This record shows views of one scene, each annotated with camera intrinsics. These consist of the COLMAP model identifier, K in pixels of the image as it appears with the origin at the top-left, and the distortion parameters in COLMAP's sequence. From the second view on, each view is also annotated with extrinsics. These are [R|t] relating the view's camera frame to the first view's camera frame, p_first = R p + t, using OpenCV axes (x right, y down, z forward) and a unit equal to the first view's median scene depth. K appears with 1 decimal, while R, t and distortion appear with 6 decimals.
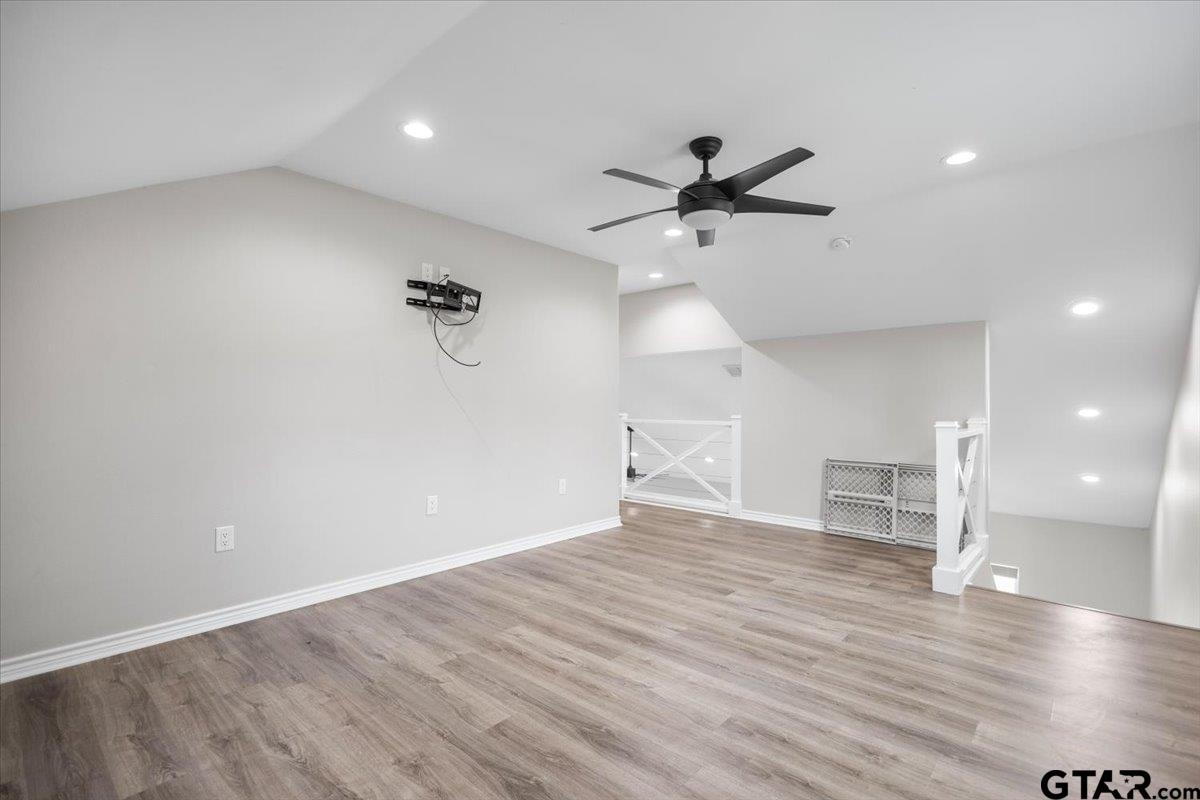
lens RADIAL K [[559.8, 0, 608.2], [0, 559.8, 399.0], [0, 0, 1]] dist [0.004707, -0.001359]
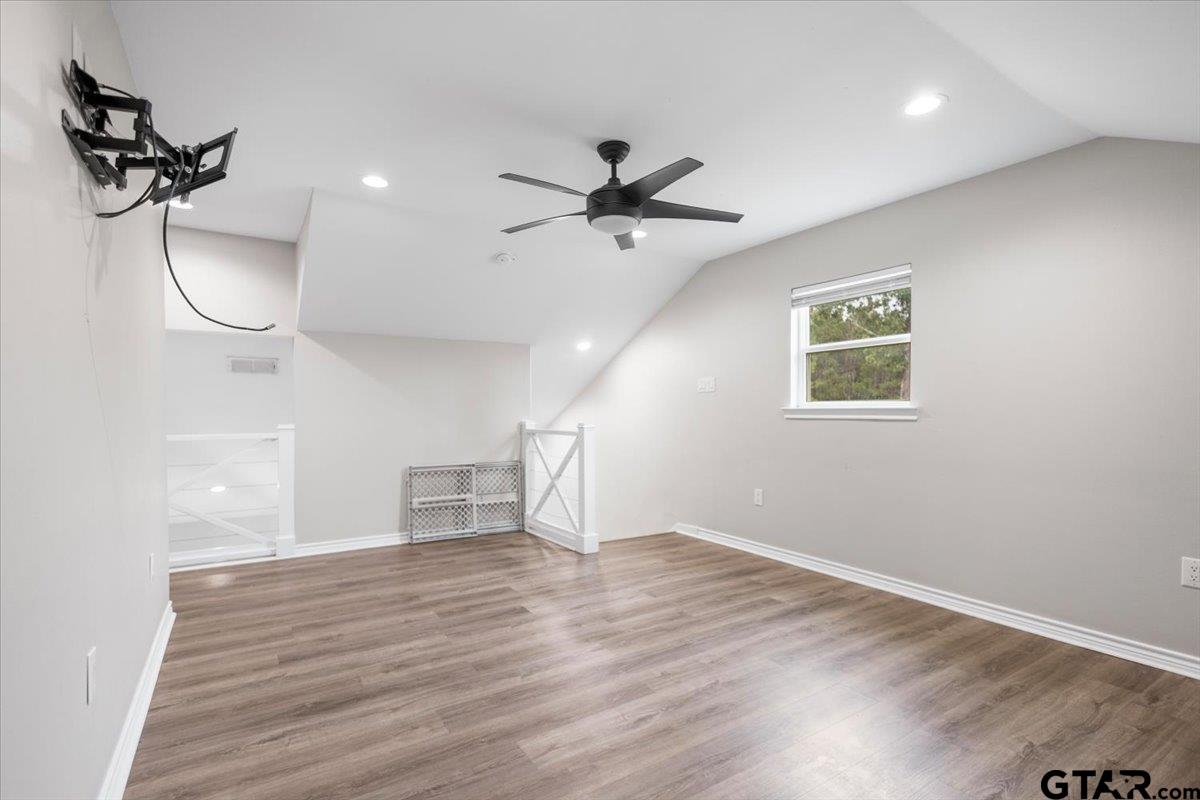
lens RADIAL K [[559.8, 0, 607.0], [0, 559.8, 408.8], [0, 0, 1]] dist [0.004707, -0.001359]
pose [[0.263910, -0.000102, 0.964547, -0.514959], [-0.007340, 0.999971, 0.002114, 0.003543], [-0.964519, -0.007638, 0.263901, 0.484804]]
